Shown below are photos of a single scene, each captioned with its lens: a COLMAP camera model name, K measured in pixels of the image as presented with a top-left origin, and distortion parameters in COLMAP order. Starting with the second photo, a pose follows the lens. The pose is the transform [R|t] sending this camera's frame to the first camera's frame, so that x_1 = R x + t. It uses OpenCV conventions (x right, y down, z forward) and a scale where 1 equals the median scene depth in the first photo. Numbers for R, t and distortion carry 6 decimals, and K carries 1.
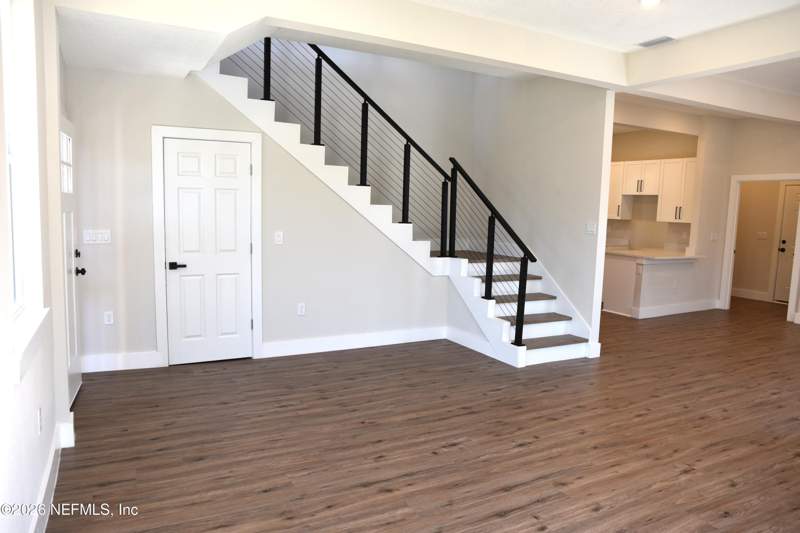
lens RADIAL K [[545.1, 0, 400.0], [0, 545.1, 266.5], [0, 0, 1]] dist [-0.110540, 0.074221]
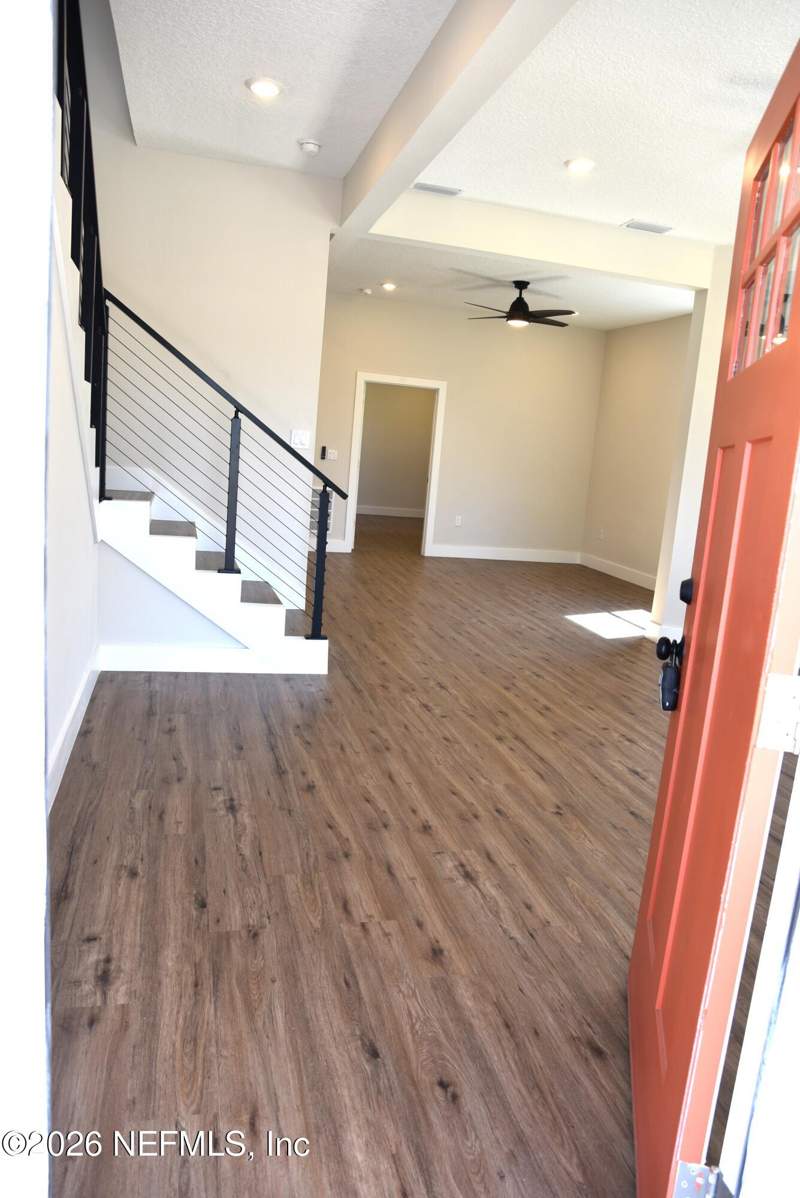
lens RADIAL K [[816.6, 0, 400.0], [0, 816.6, 599.0], [0, 0, 1]] dist [-0.108437, 0.080460]
pose [[0.244305, -0.184153, 0.952052, -0.835991], [0.029191, 0.982754, 0.182600, -0.084535], [-0.969259, -0.016819, 0.245467, 0.924355]]
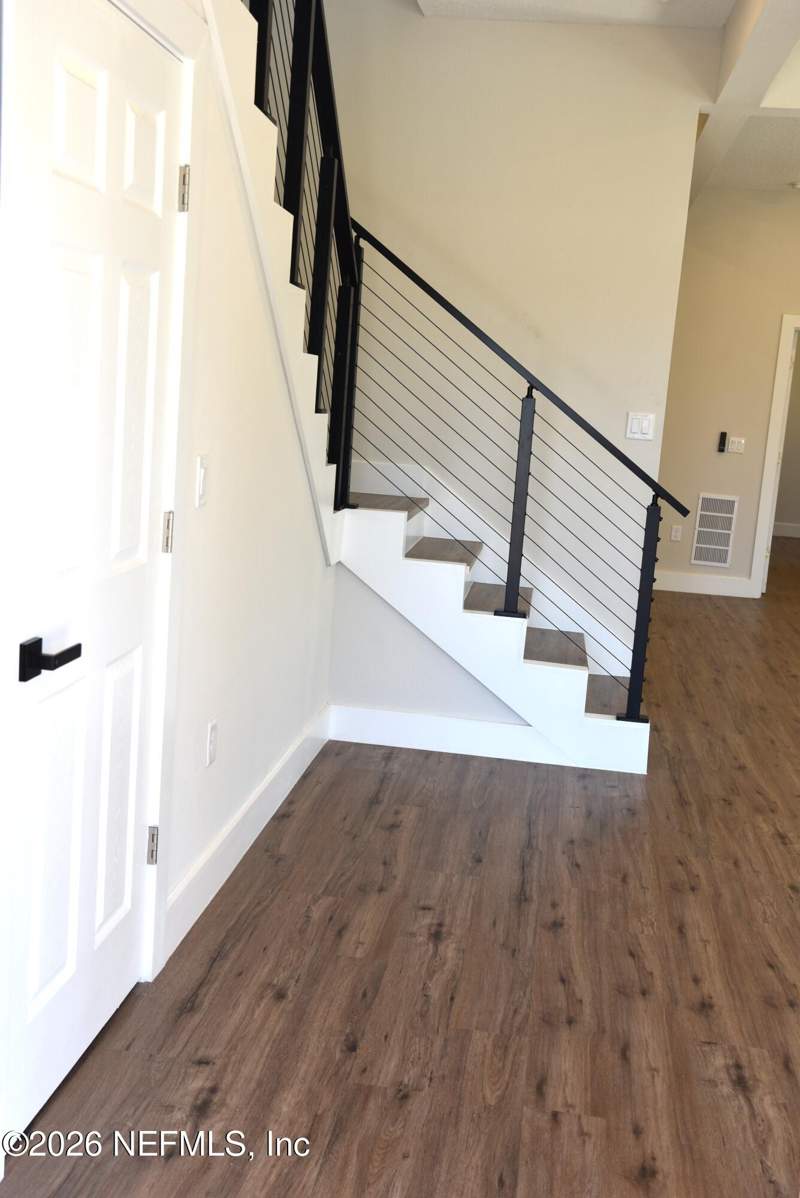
lens RADIAL K [[1279.4, 0, 400.0], [0, 1279.4, 599.0], [0, 0, 1]] dist [-0.011819, 0.117356]
pose [[0.590343, -0.114312, 0.799017, -0.874724], [0.030232, 0.992357, 0.119636, -0.090703], [-0.806586, -0.046470, 0.589287, 0.775680]]
